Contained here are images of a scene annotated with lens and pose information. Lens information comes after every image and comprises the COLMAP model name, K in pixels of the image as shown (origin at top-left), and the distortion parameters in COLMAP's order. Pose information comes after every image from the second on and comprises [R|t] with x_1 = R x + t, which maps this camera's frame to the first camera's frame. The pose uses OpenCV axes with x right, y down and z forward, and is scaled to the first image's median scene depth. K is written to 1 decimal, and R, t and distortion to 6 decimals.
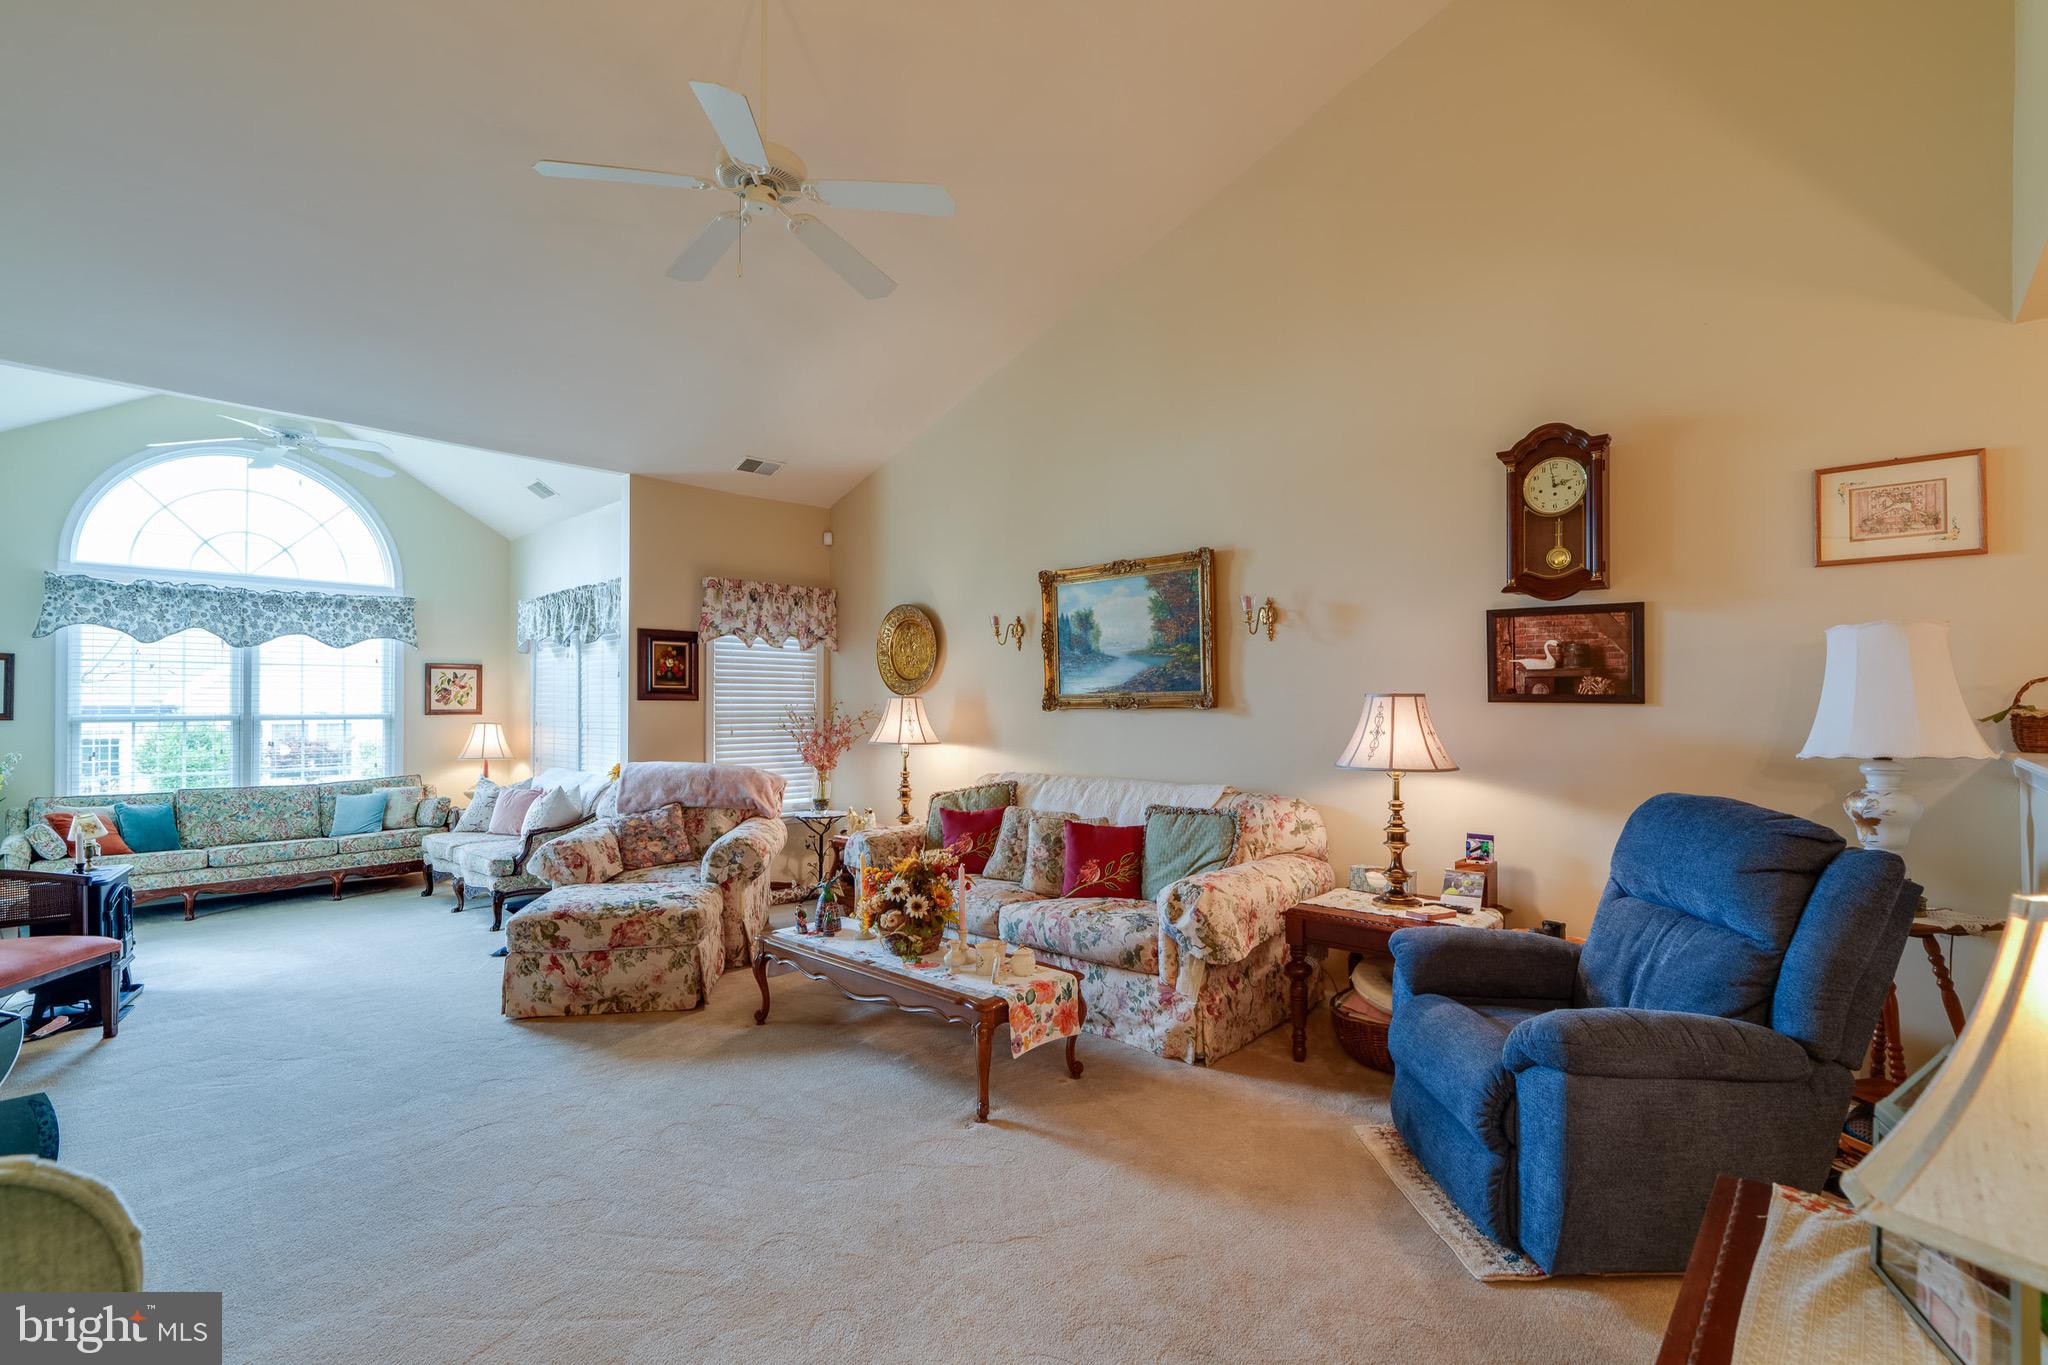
lens RADIAL K [[929.9, 0, 1011.6], [0, 929.9, 692.0], [0, 0, 1]] dist [0.000307, -0.000072]
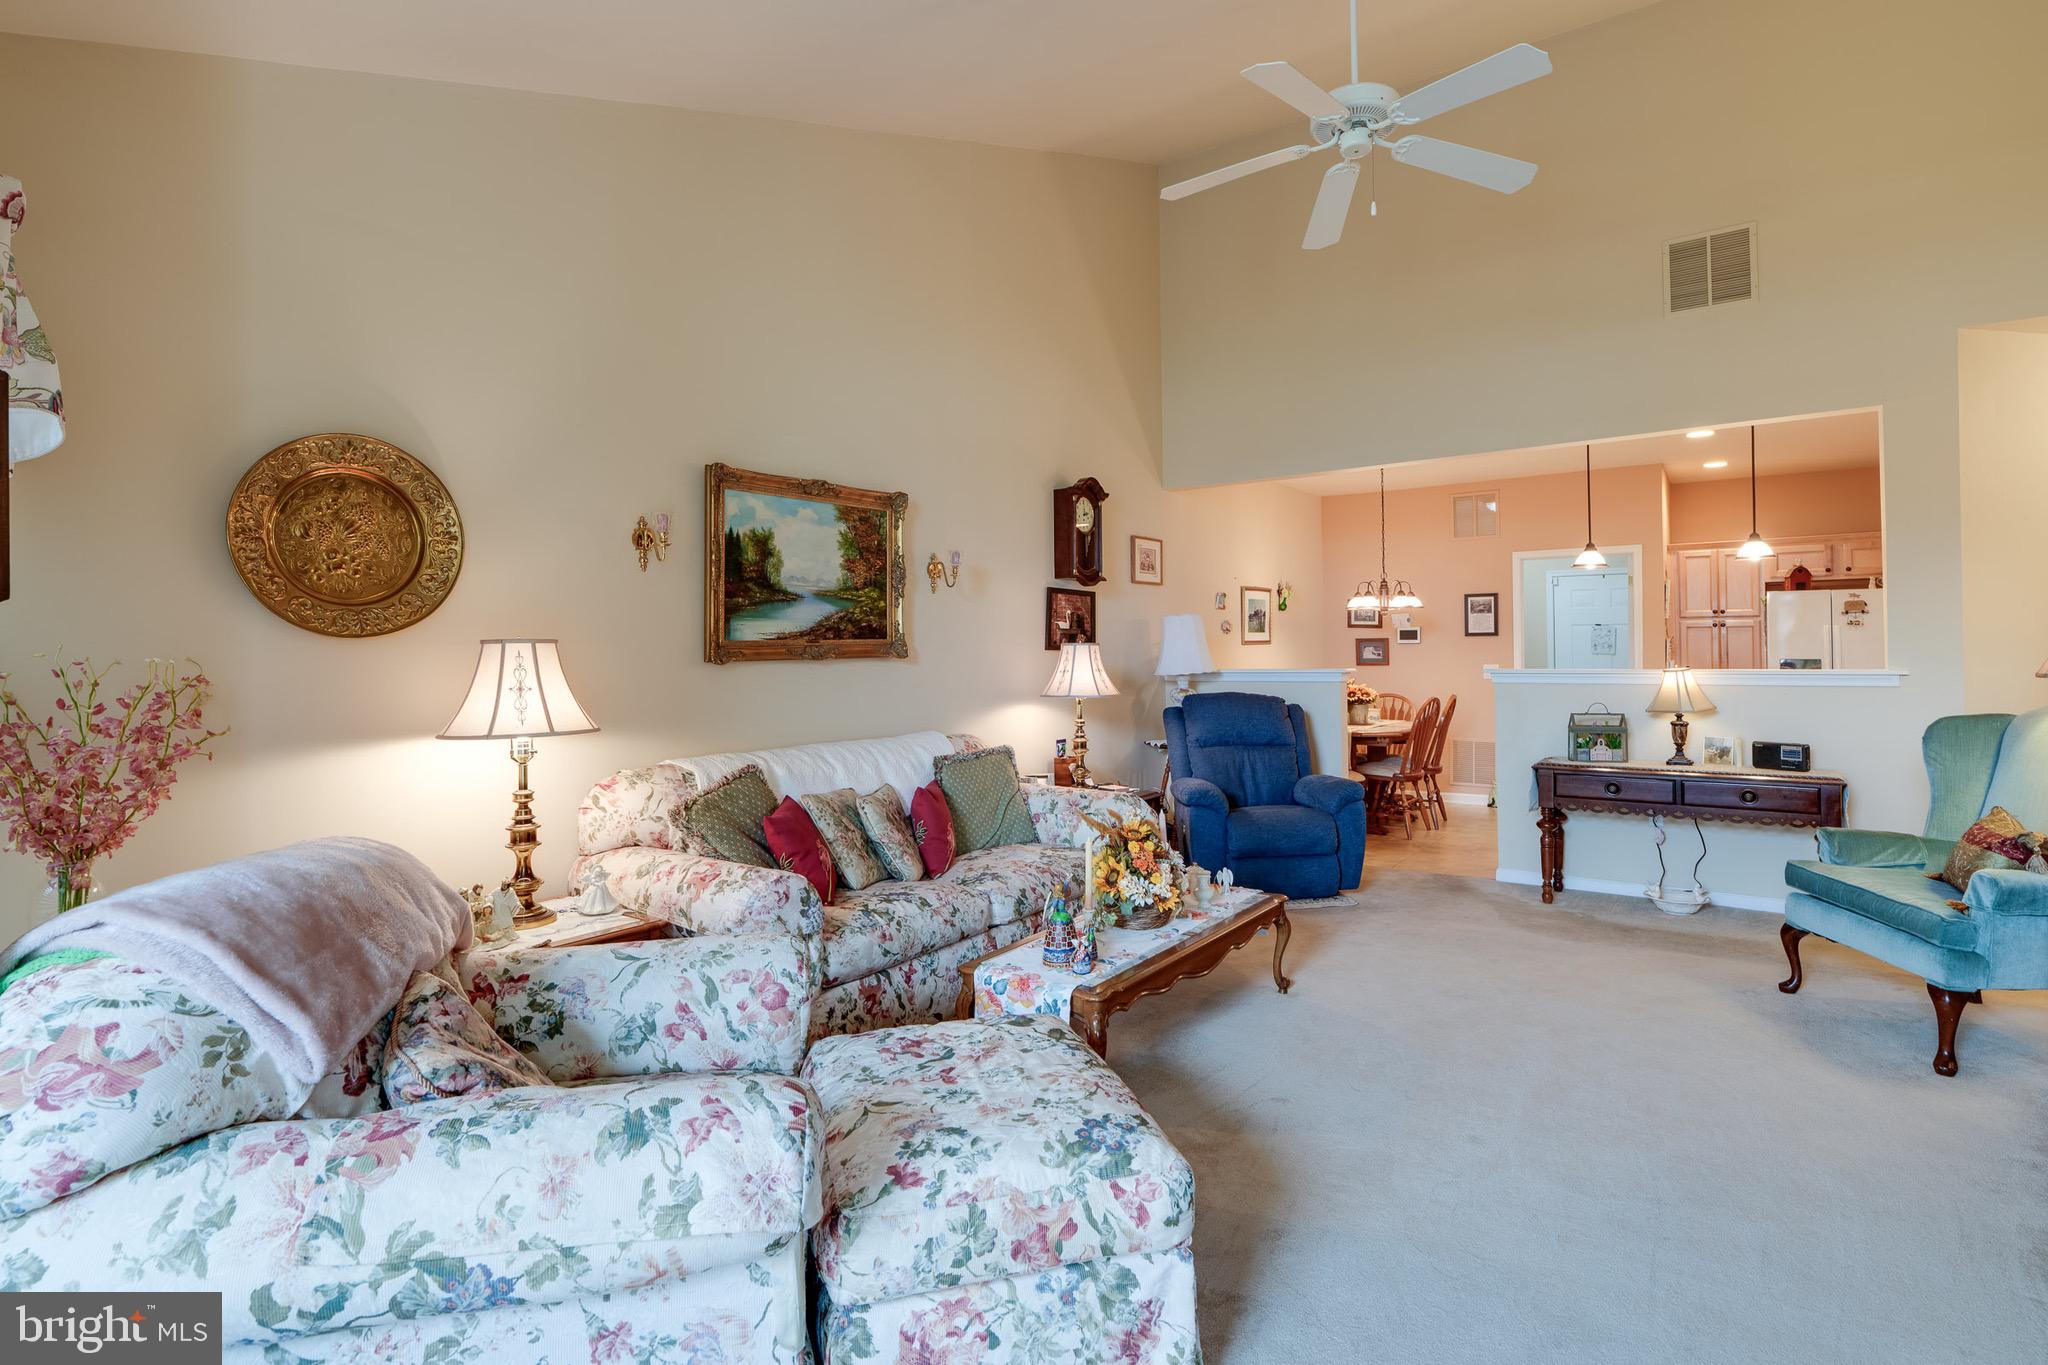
lens RADIAL K [[929.9, 0, 1019.8], [0, 929.9, 661.1], [0, 0, 1]] dist [0.000307, -0.000072]
pose [[-0.086931, -0.005242, 0.996201, -0.652083], [0.001623, 0.999984, 0.005404, 0.014107], [-0.996213, 0.002086, -0.086921, 0.803996]]
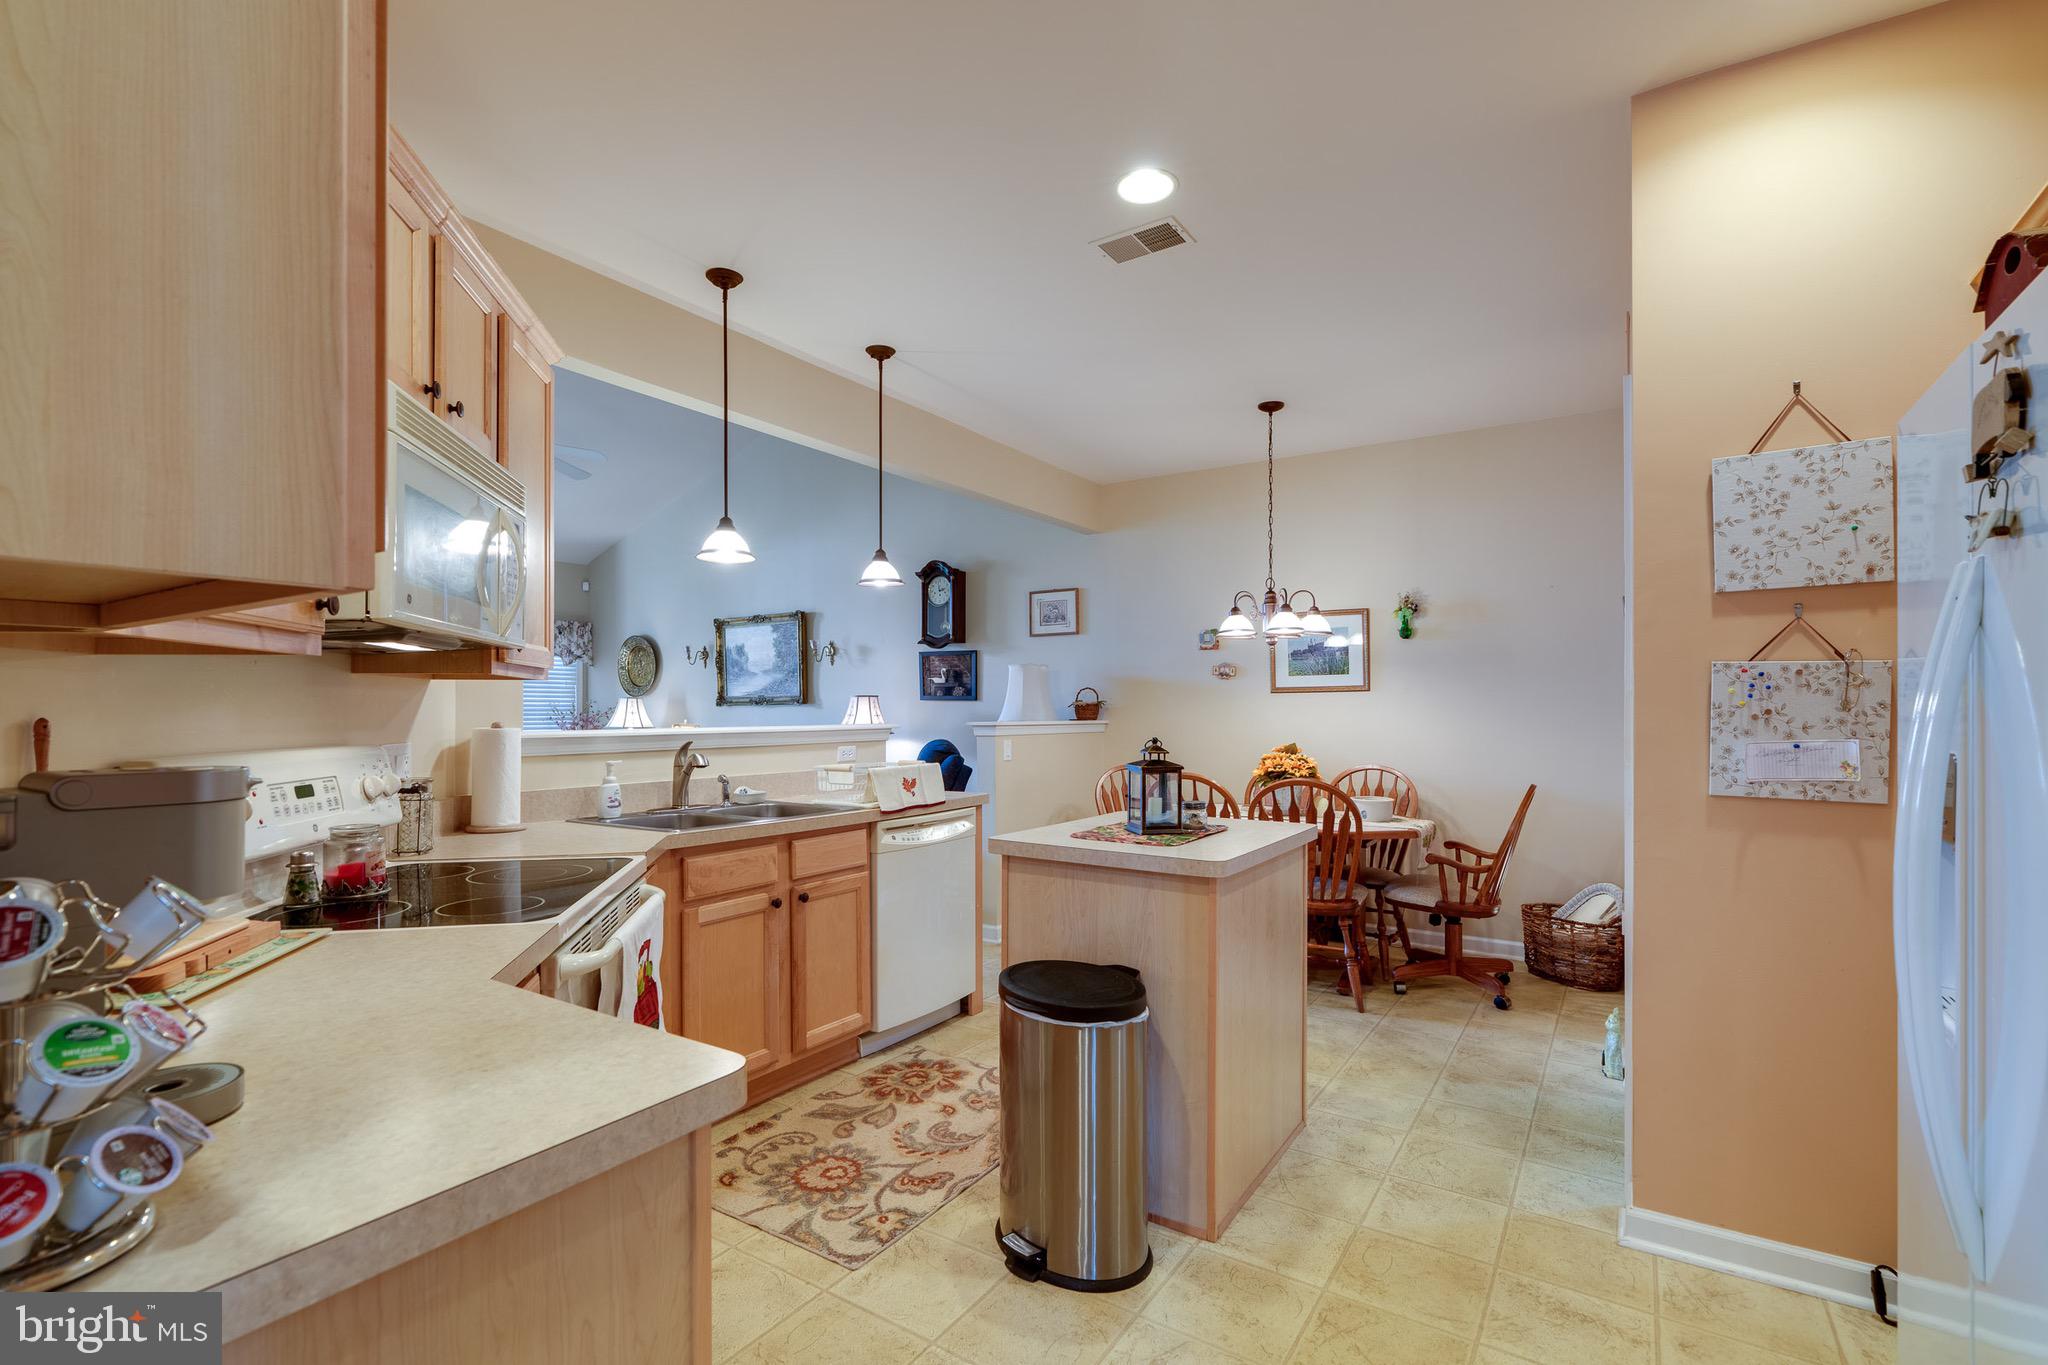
lens RADIAL K [[929.9, 0, 1014.3], [0, 929.9, 701.4], [0, 0, 1]] dist [0.000307, -0.000072]
pose [[0.985694, 0.002351, 0.168526, 0.260132], [-0.002997, 0.999989, 0.003579, 0.004608], [-0.168516, -0.004033, 0.985691, -0.639541]]
